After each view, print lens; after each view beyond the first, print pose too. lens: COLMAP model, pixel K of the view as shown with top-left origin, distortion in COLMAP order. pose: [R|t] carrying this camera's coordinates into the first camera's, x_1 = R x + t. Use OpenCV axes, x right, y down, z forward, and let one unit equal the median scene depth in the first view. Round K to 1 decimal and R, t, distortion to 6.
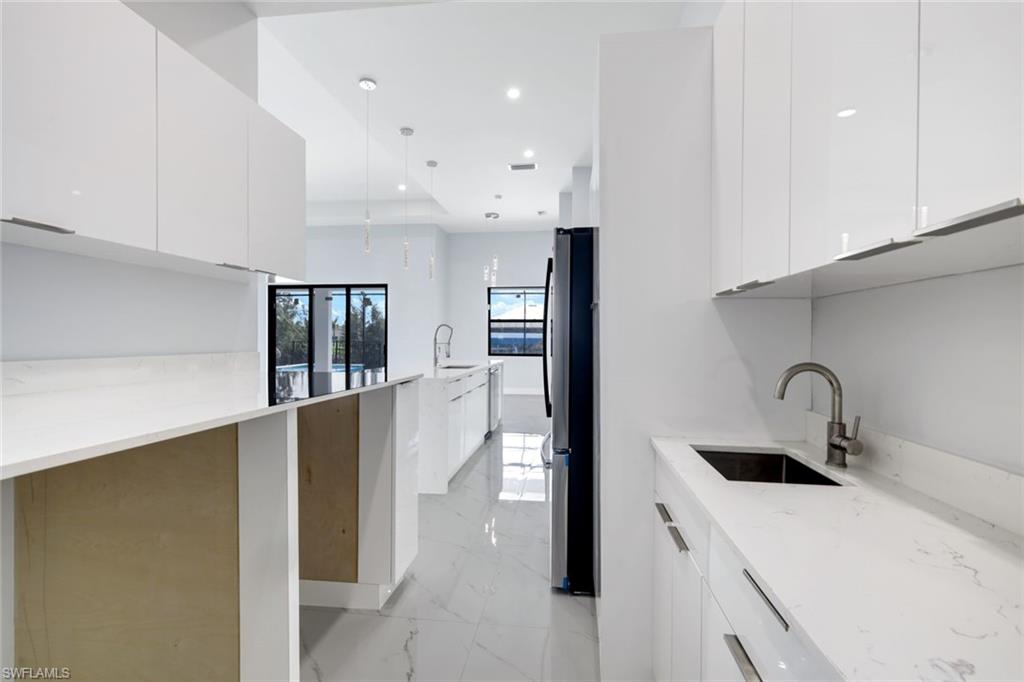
lens RADIAL K [[450.1, 0, 509.8], [0, 450.1, 341.0], [0, 0, 1]] dist [-0.001763, 0.000186]
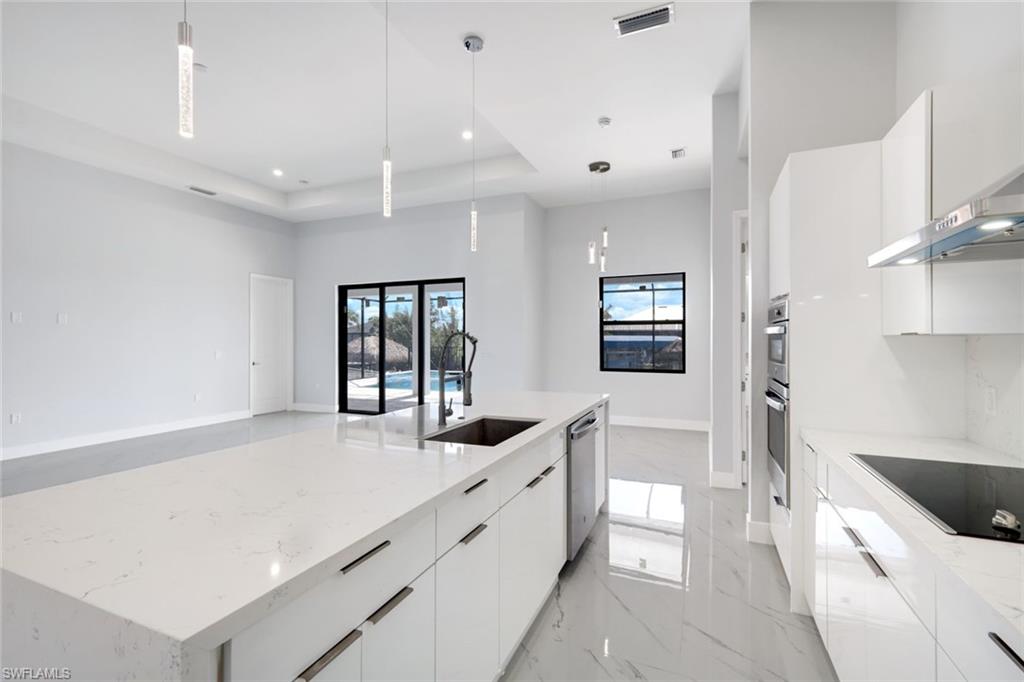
lens RADIAL K [[450.1, 0, 510.8], [0, 450.1, 337.7], [0, 0, 1]] dist [-0.001763, 0.000186]
pose [[0.962331, -0.007626, -0.271775, 0.011820], [0.003771, 0.999885, -0.014705, -0.011043], [0.271856, 0.013126, 0.962249, 0.274326]]
